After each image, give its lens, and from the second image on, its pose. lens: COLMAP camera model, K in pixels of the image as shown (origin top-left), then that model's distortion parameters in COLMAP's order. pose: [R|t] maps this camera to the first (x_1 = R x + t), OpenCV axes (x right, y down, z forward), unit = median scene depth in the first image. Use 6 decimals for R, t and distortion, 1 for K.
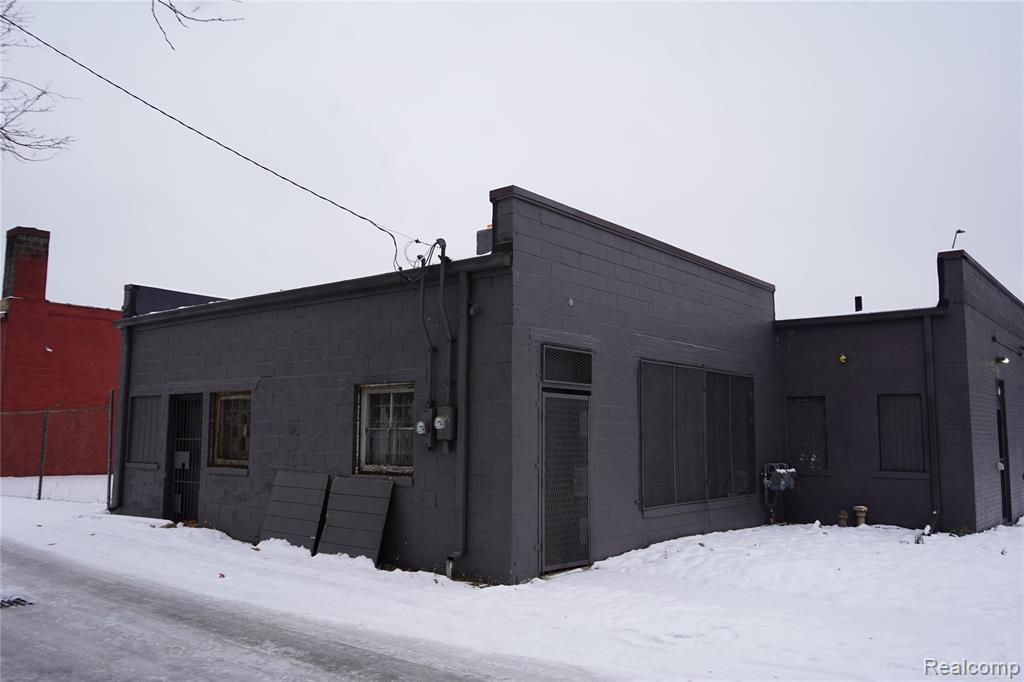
lens RADIAL K [[815.9, 0, 512.1], [0, 815.9, 342.7], [0, 0, 1]] dist [-0.015348, 0.007694]
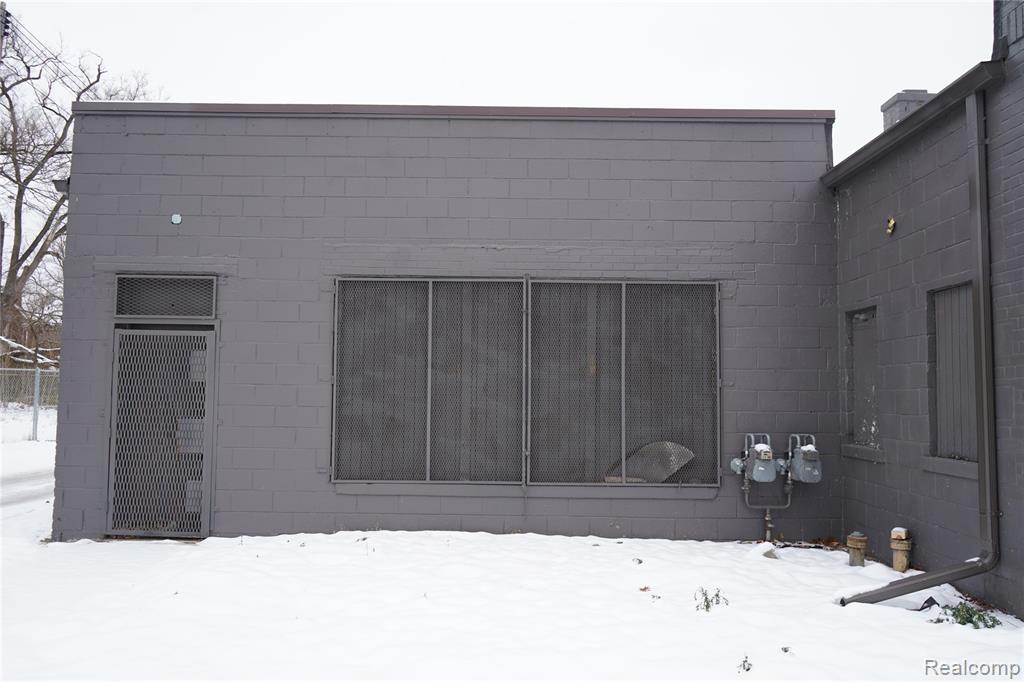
lens RADIAL K [[815.9, 0, 510.4], [0, 815.9, 339.7], [0, 0, 1]] dist [-0.015348, 0.007694]
pose [[0.630292, -0.055094, -0.774401, 0.841219], [0.080500, 0.996740, -0.005392, 0.095387], [0.772174, -0.058941, 0.632672, 0.672818]]
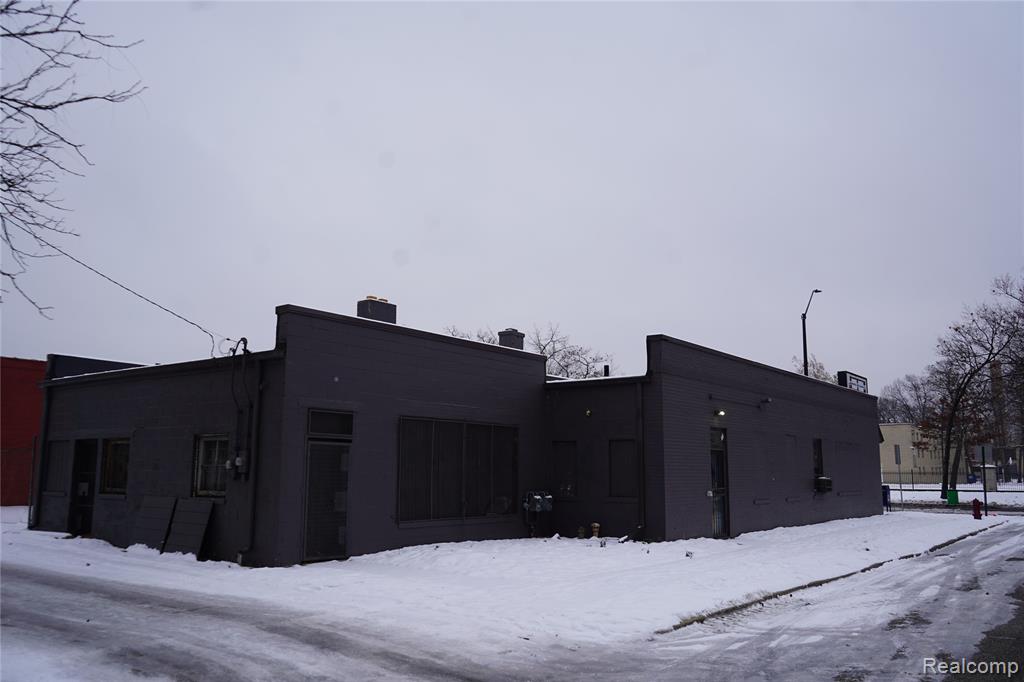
lens RADIAL K [[815.9, 0, 512.0], [0, 815.9, 345.5], [0, 0, 1]] dist [-0.015348, 0.007694]
pose [[0.999543, 0.003459, 0.030047, 0.317582], [-0.002221, 0.999151, -0.041129, -0.046682], [-0.030163, 0.041043, 0.998702, -0.446964]]
